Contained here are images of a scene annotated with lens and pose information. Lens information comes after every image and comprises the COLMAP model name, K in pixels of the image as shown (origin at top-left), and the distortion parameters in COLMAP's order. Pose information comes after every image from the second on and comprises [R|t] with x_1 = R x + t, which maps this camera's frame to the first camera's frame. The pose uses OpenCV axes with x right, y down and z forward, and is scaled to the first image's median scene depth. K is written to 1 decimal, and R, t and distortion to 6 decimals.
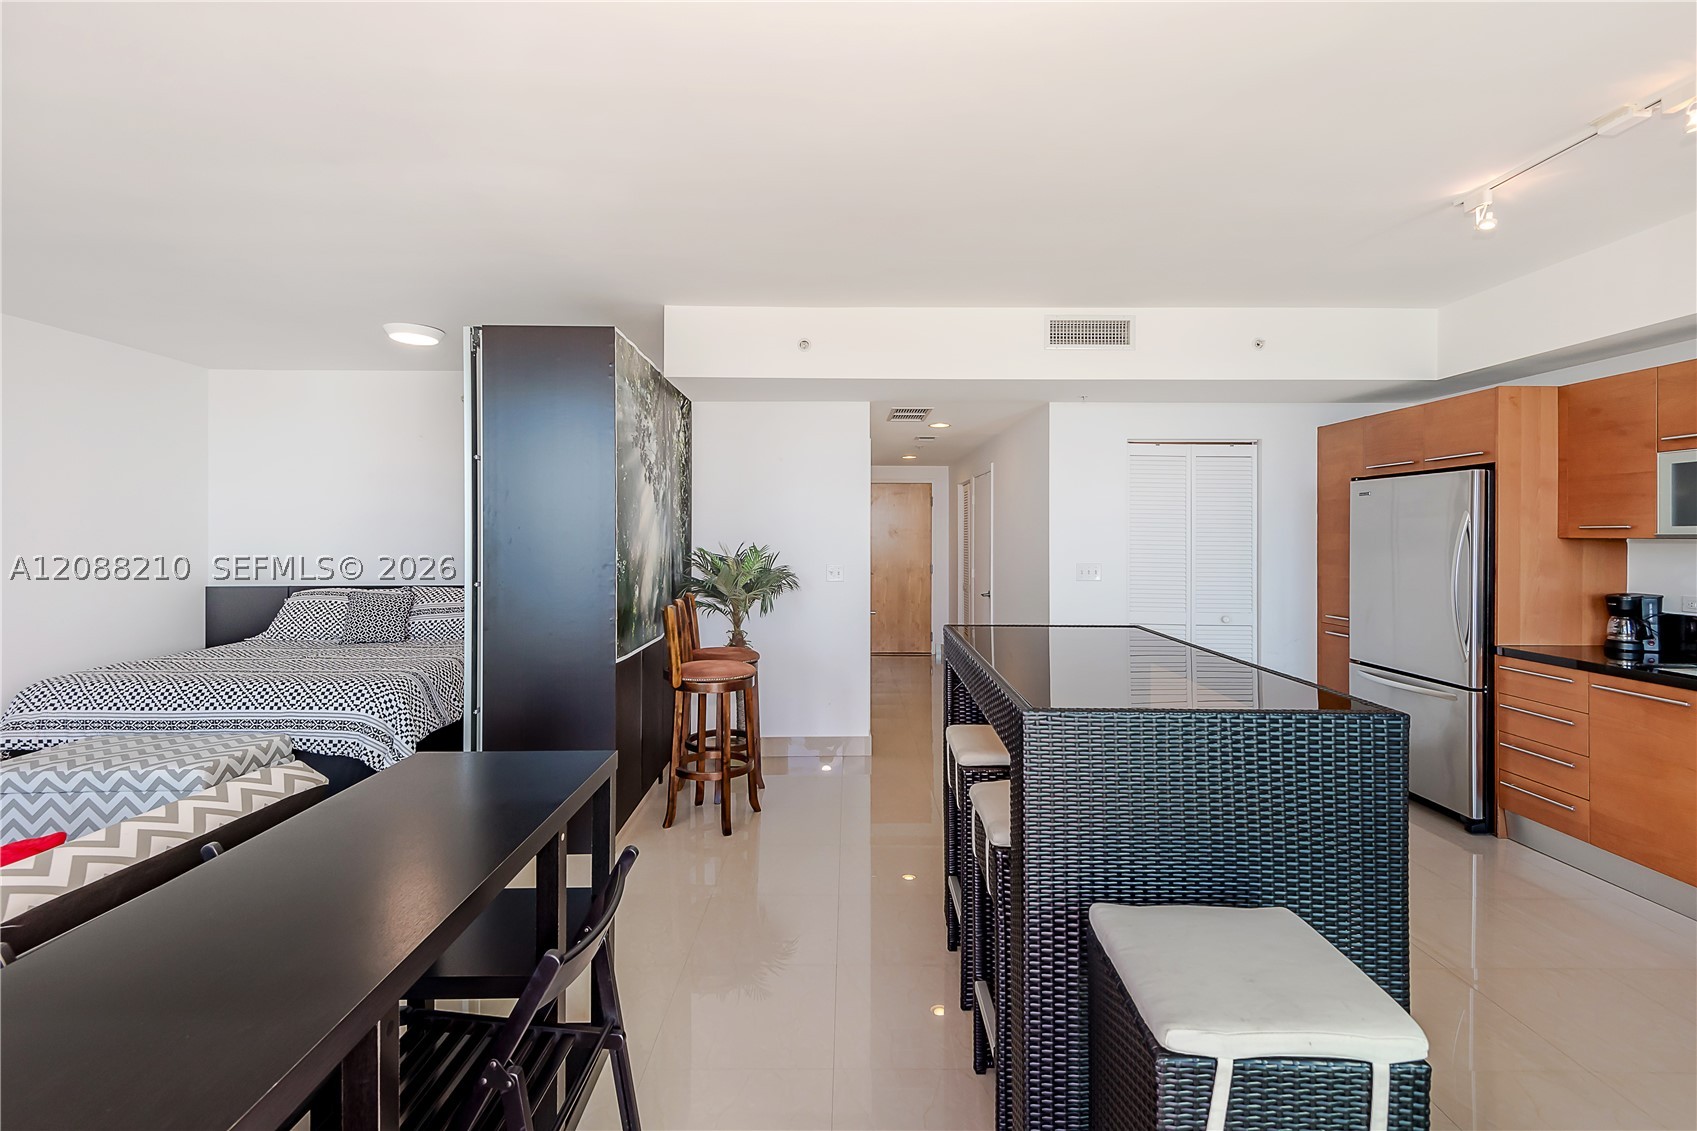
lens RADIAL K [[778.7, 0, 865.1], [0, 778.7, 534.3], [0, 0, 1]] dist [0.016245, -0.009504]
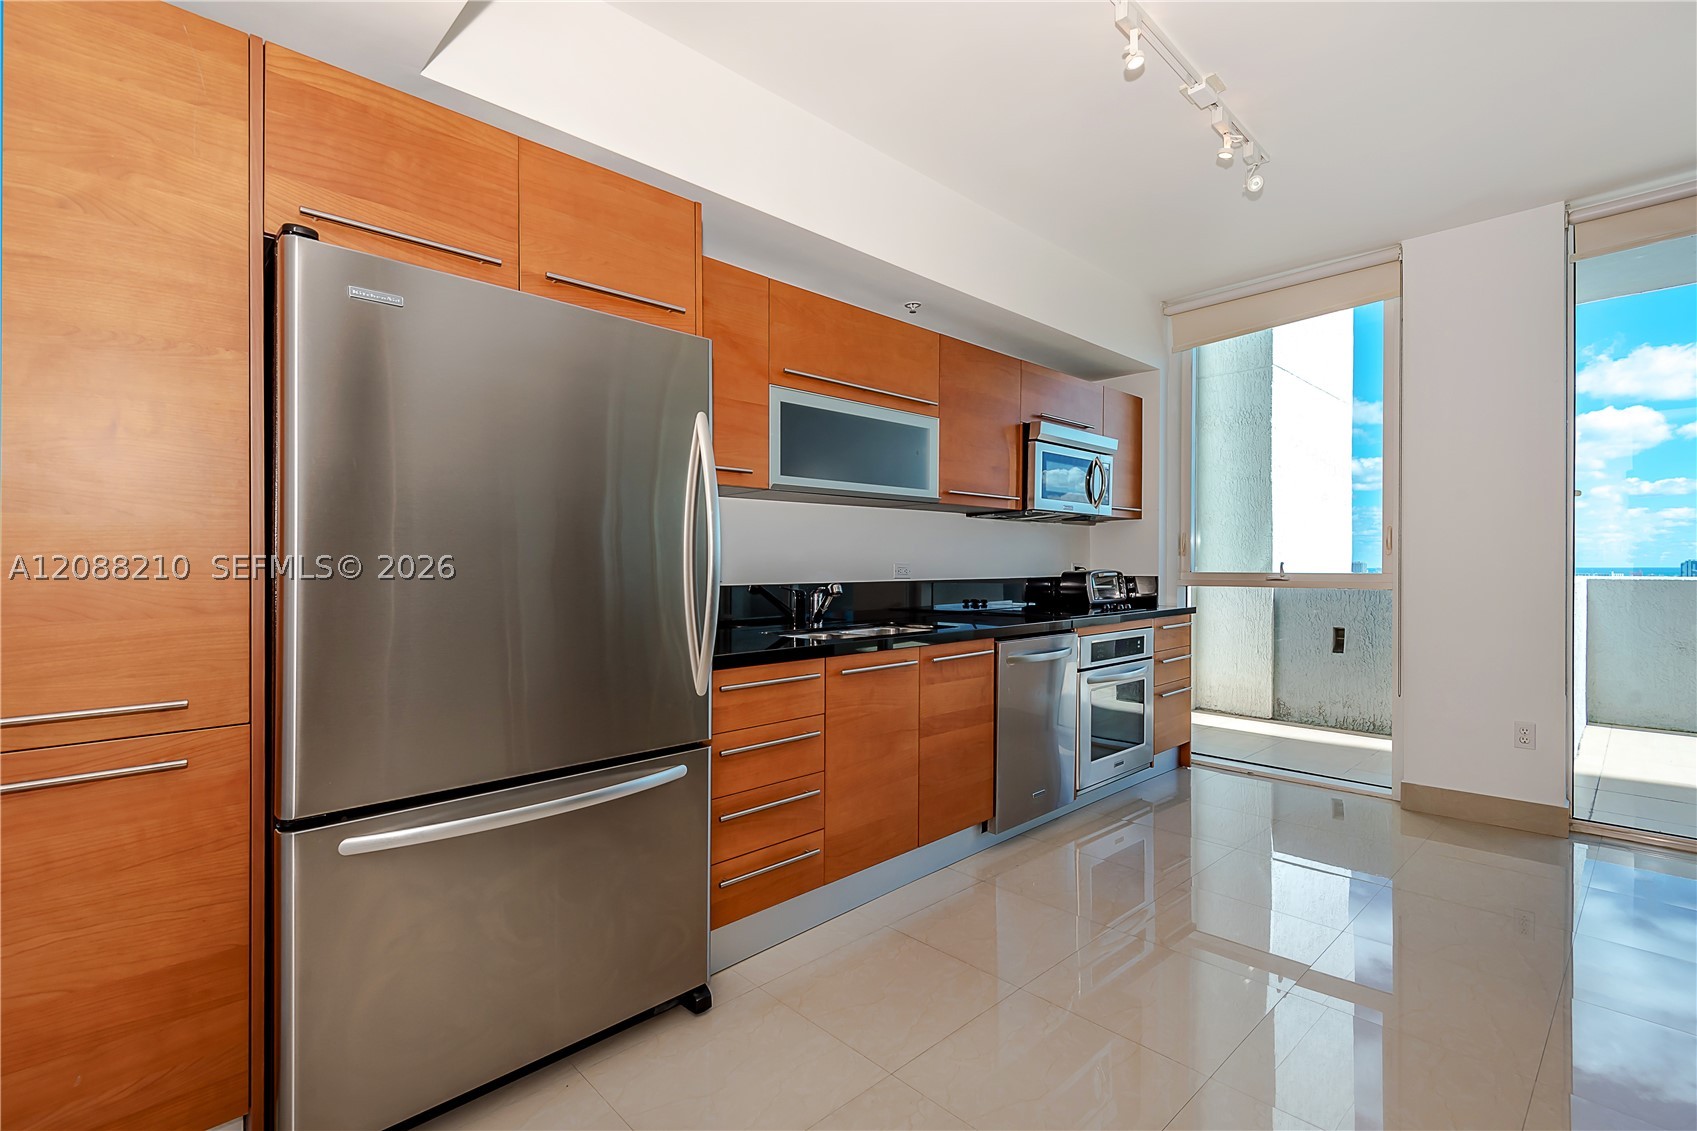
lens RADIAL K [[778.7, 0, 864.2], [0, 778.7, 578.6], [0, 0, 1]] dist [0.016245, -0.009504]
pose [[-0.669253, -0.024663, 0.742625, 0.295744], [-0.005235, 0.999581, 0.028479, 0.066272], [-0.743016, 0.015172, -0.669102, 1.292838]]
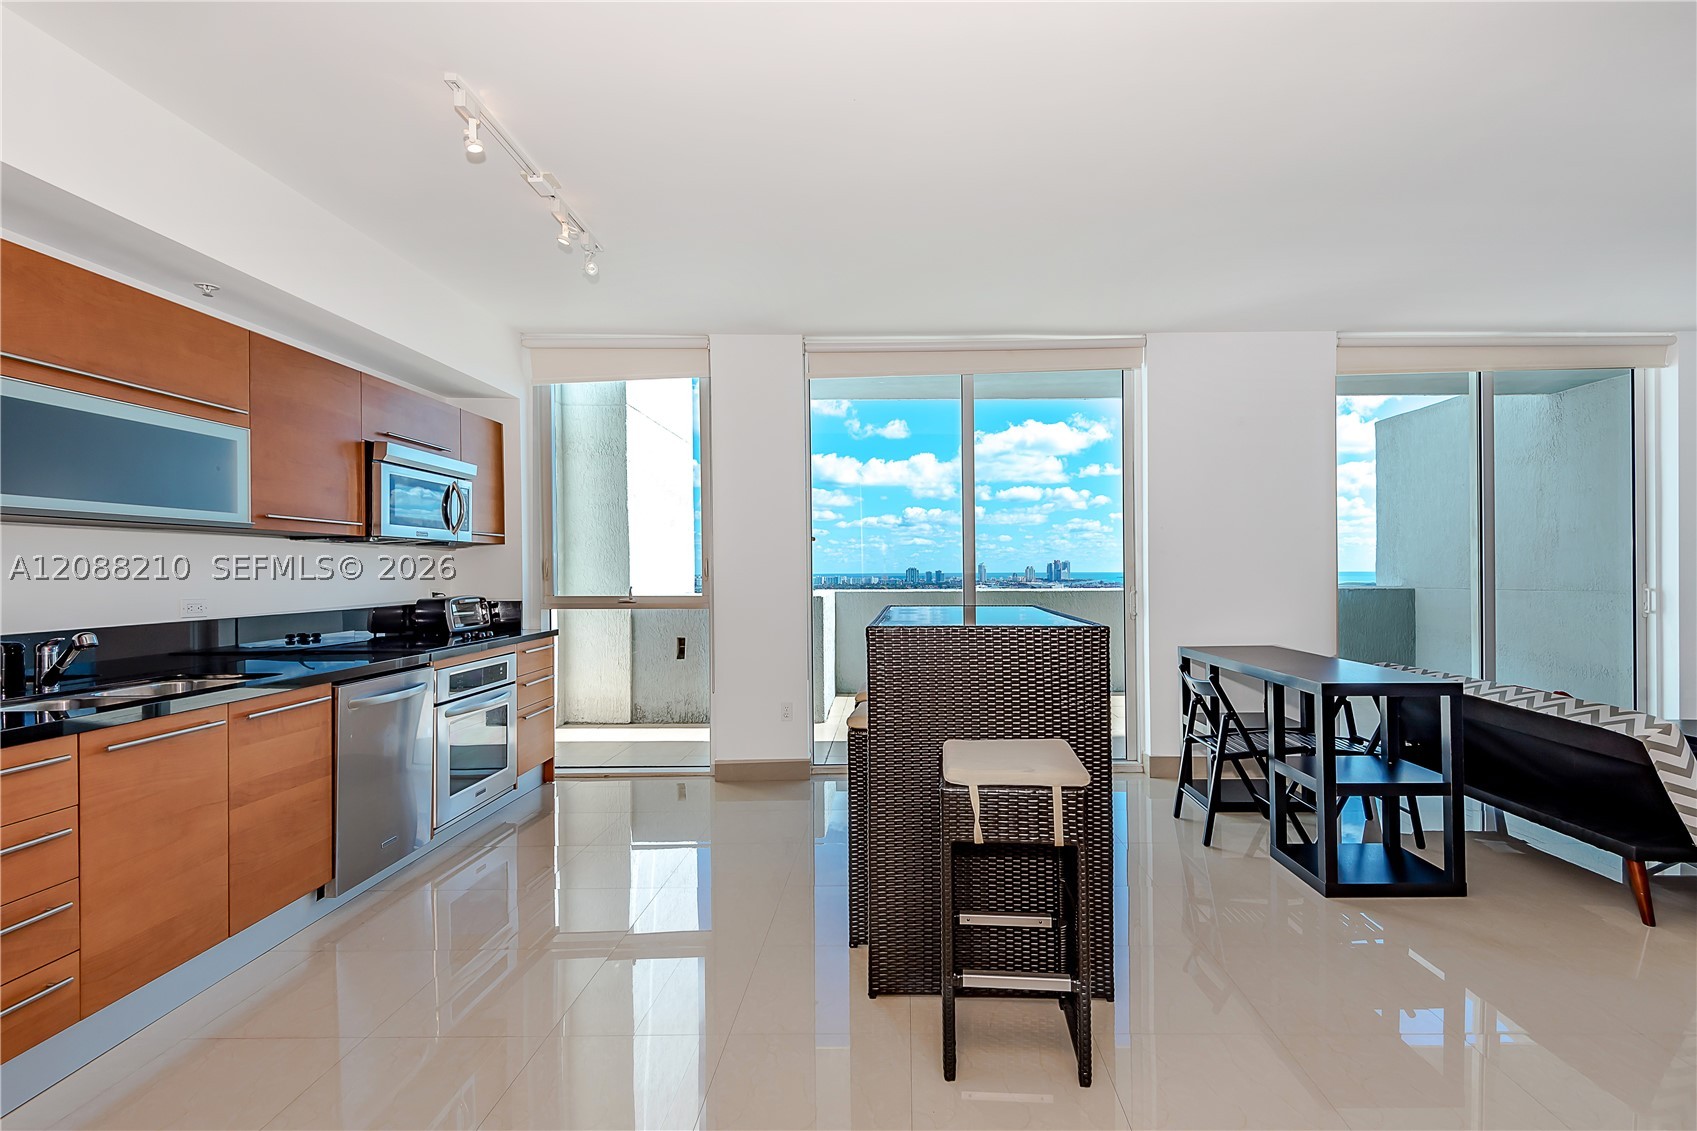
lens RADIAL K [[778.7, 0, 862.9], [0, 778.7, 571.1], [0, 0, 1]] dist [0.016245, -0.009504]
pose [[-0.996947, 0.003247, 0.078015, 0.244529], [0.003331, 0.999994, 0.000948, 0.045970], [-0.078011, 0.001205, -0.996952, 1.352274]]
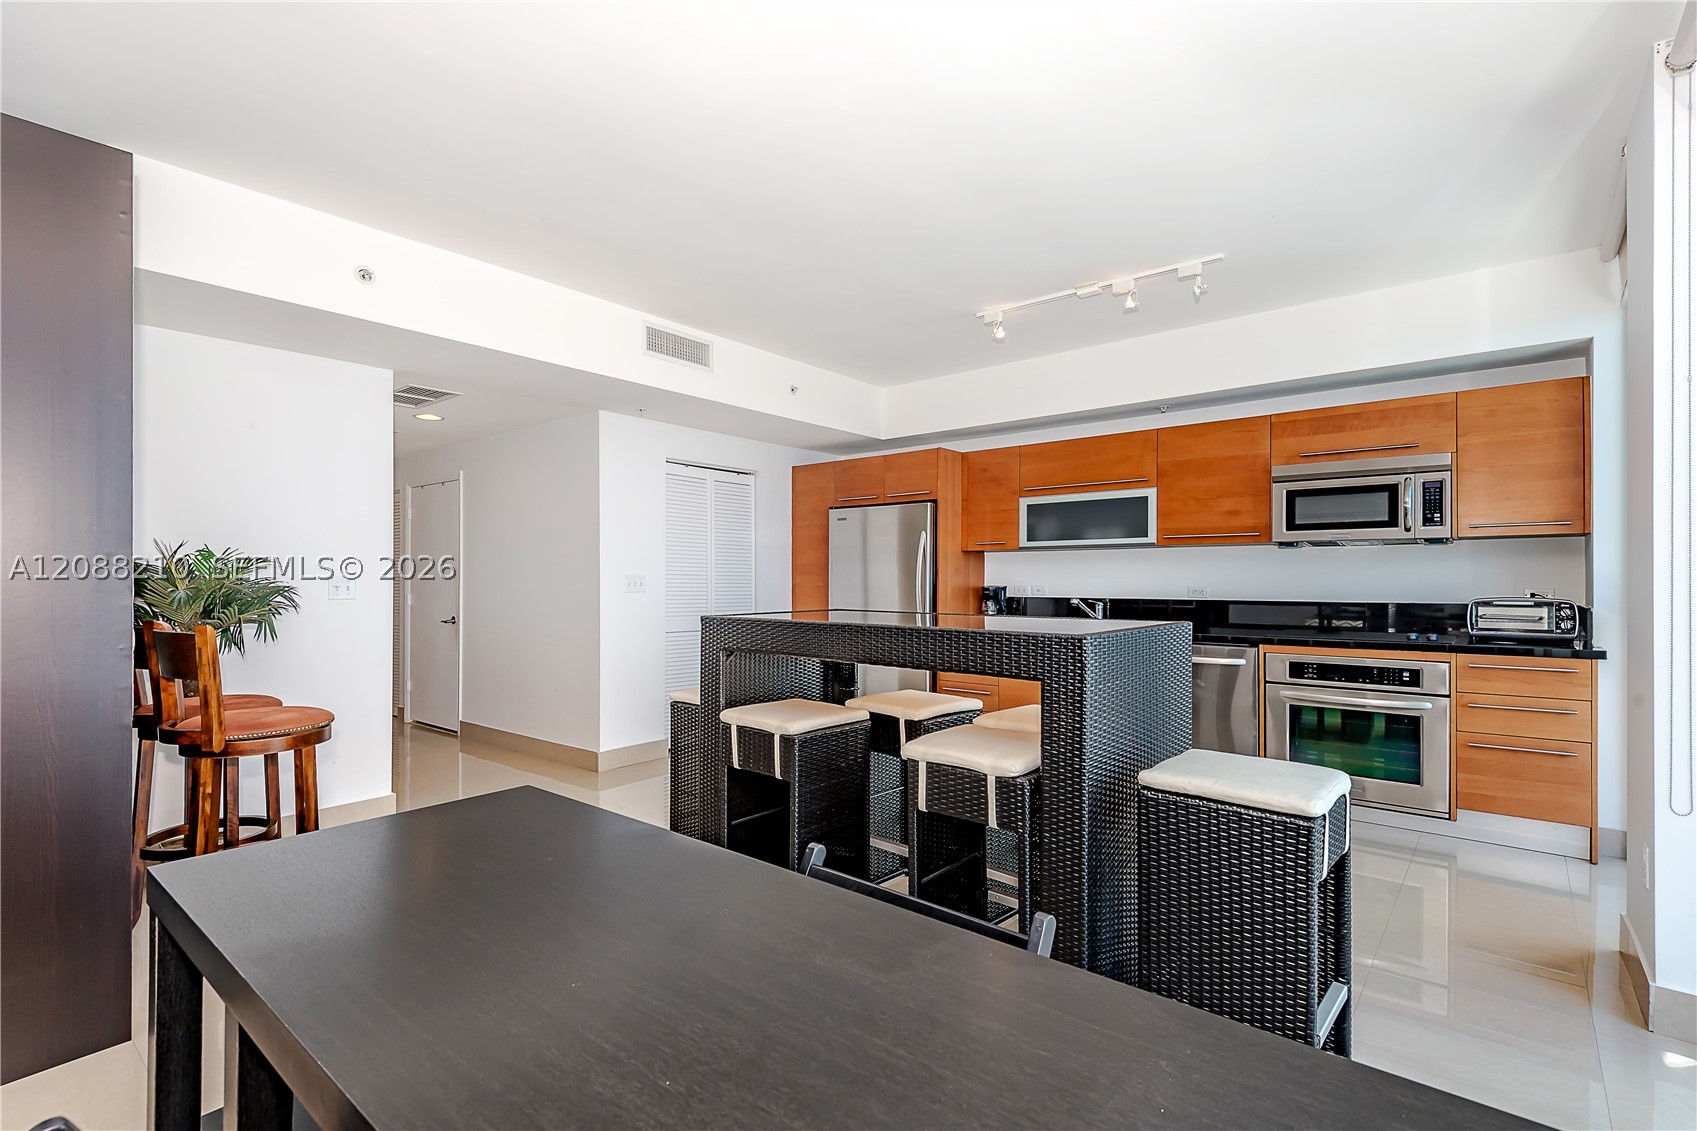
lens RADIAL K [[778.7, 0, 814.1], [0, 778.7, 566.0], [0, 0, 1]] dist [0.016245, -0.009504]
pose [[0.656305, 0.013606, 0.754373, -0.439320], [0.001229, 0.999817, -0.019102, 0.061458], [-0.754495, 0.013464, 0.656168, 0.220294]]
